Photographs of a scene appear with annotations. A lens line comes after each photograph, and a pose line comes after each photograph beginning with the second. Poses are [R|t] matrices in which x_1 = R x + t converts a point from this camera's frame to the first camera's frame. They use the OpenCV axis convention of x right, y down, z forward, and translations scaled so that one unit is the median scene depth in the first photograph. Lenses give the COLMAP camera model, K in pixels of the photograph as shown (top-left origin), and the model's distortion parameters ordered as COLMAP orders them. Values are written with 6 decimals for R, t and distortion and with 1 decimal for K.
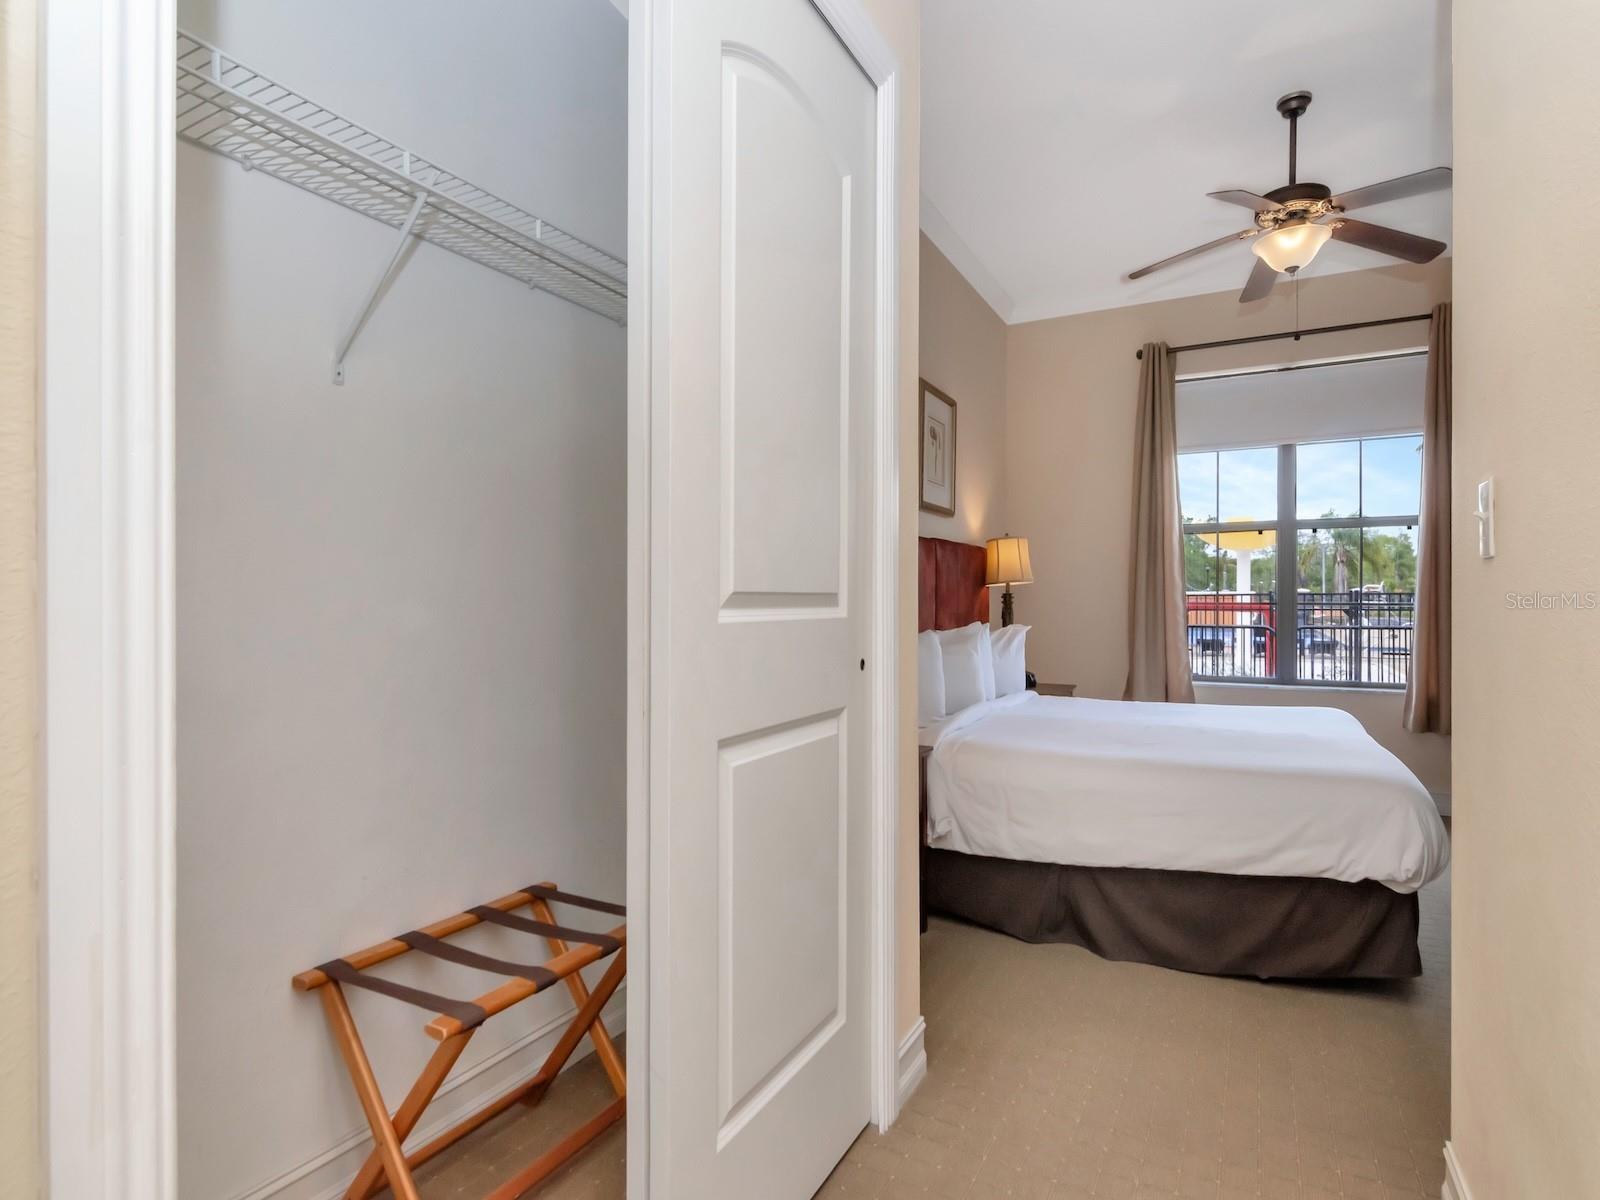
lens RADIAL K [[839.7, 0, 801.0], [0, 839.7, 609.9], [0, 0, 1]] dist [-0.000522, 0.000406]
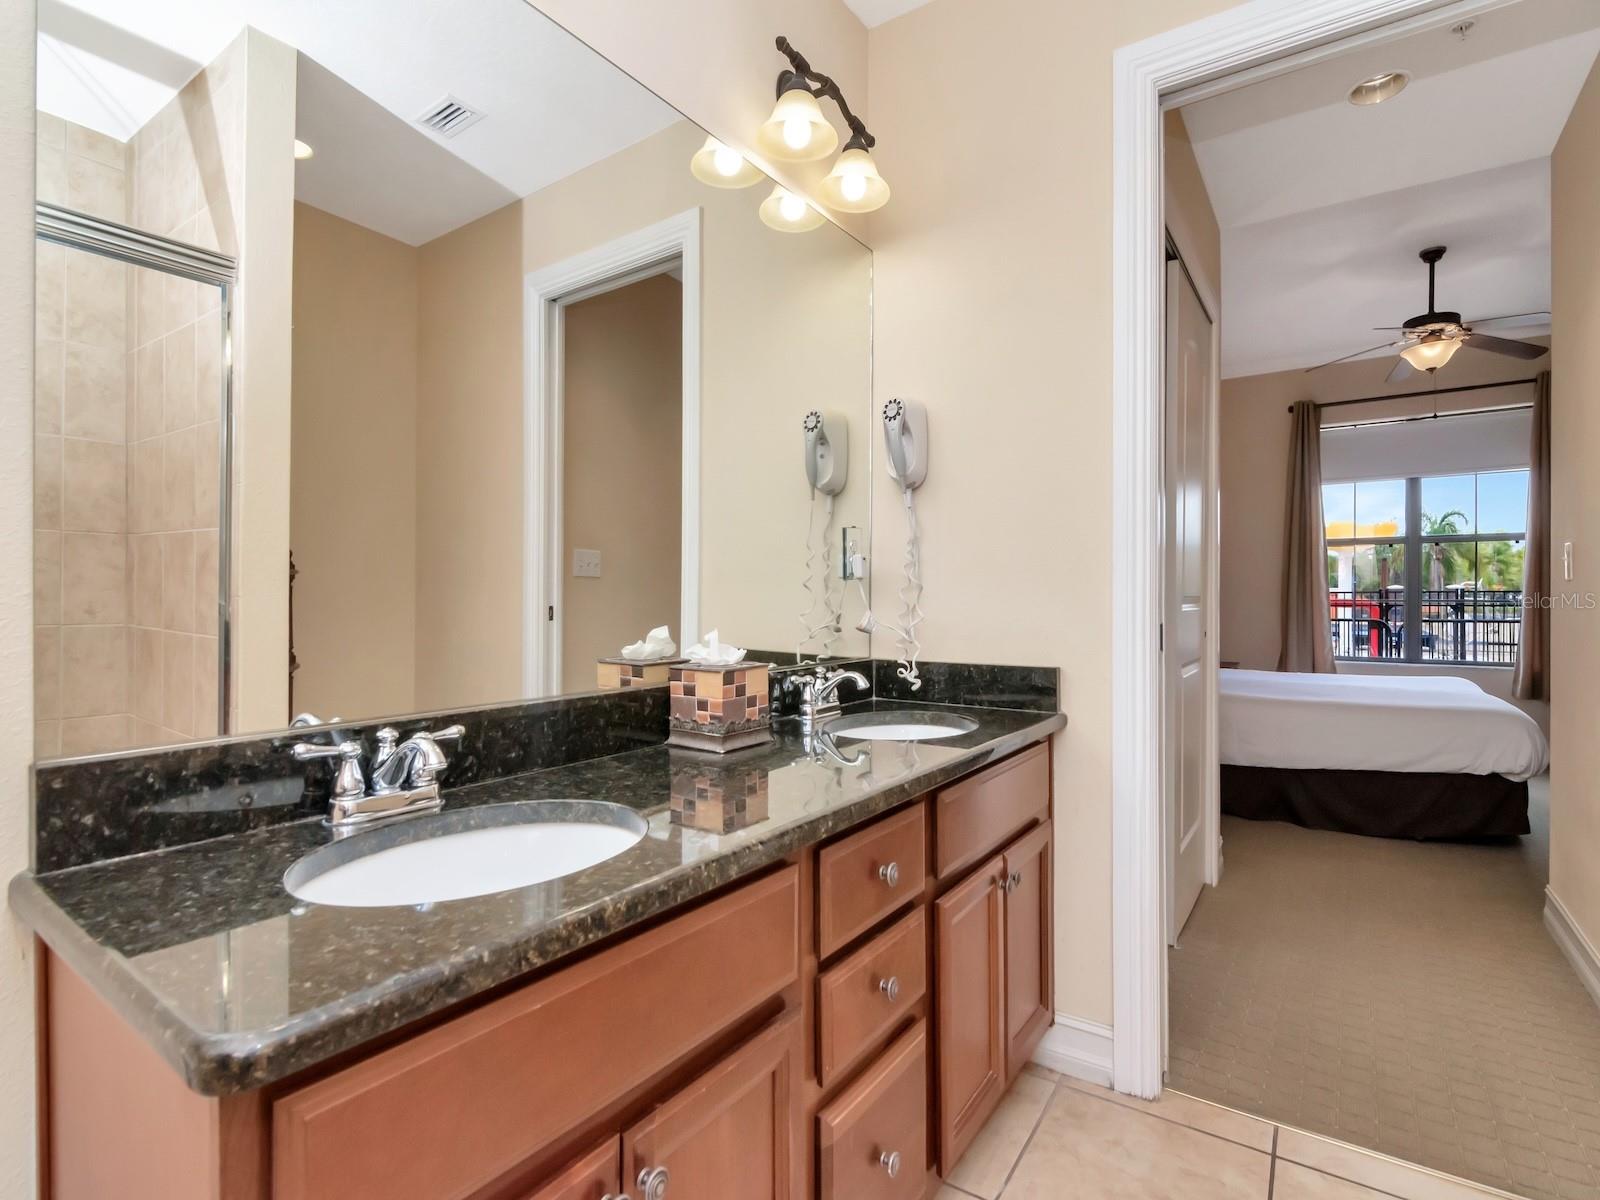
lens RADIAL K [[786.5, 0, 800.4], [0, 786.5, 601.1], [0, 0, 1]] dist [0.002795, 0.000472]
pose [[0.994515, 0.003865, -0.104522, -0.248812], [-0.004219, 0.999986, -0.003160, 0.001445], [0.104509, 0.003584, 0.994518, -0.326884]]
